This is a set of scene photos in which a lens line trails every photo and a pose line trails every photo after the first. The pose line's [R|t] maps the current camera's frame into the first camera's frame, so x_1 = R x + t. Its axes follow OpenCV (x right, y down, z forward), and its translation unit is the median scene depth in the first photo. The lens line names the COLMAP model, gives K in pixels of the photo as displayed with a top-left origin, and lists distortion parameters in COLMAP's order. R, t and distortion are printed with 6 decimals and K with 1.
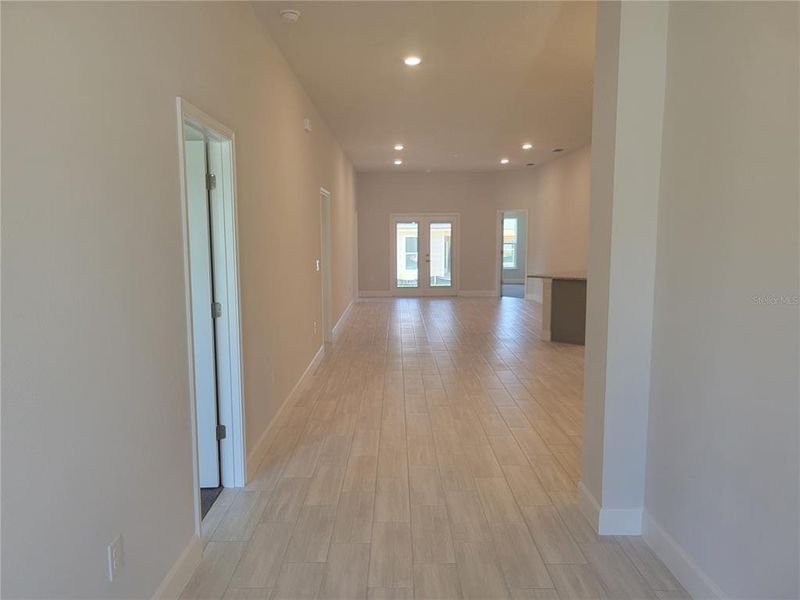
lens RADIAL K [[592.8, 0, 388.4], [0, 592.8, 299.1], [0, 0, 1]] dist [0.000426, -0.000032]
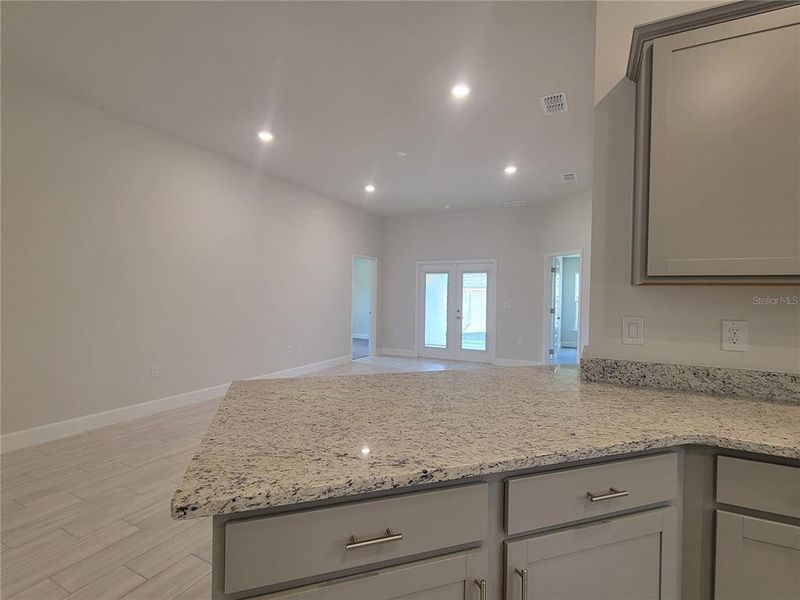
lens RADIAL K [[379.0, 0, 400.0], [0, 379.0, 300.0], [0, 0, 1]] dist [0.002415, 0.000423]
pose [[0.900821, 0.026029, -0.433409, 0.244473], [-0.068763, 0.994156, -0.083216, -0.043636], [0.428711, 0.104765, 0.897347, 0.535726]]
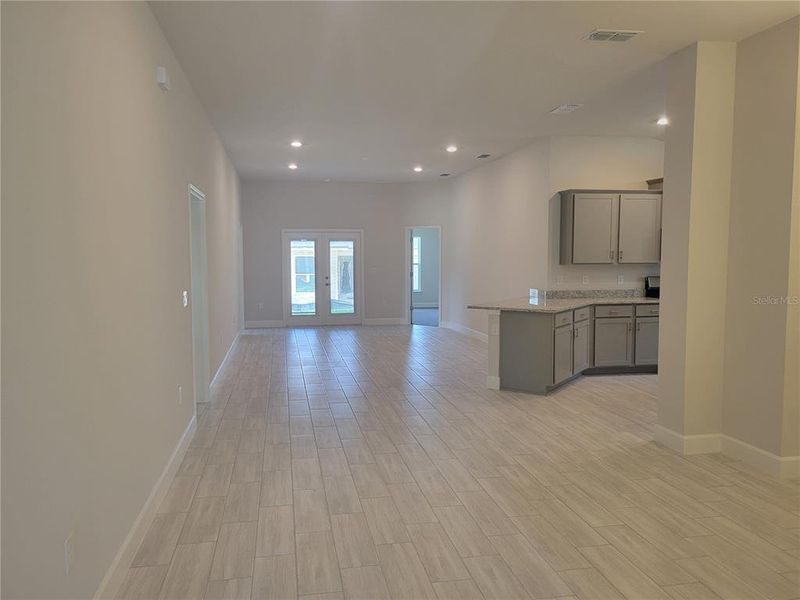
lens RADIAL K [[592.8, 0, 388.4], [0, 592.8, 299.1], [0, 0, 1]] dist [0.000426, -0.000032]
pose [[0.981834, -0.010603, 0.189446, -0.010422], [0.016911, 0.999354, -0.031714, -0.015686], [-0.188987, 0.034342, 0.981379, 0.152590]]
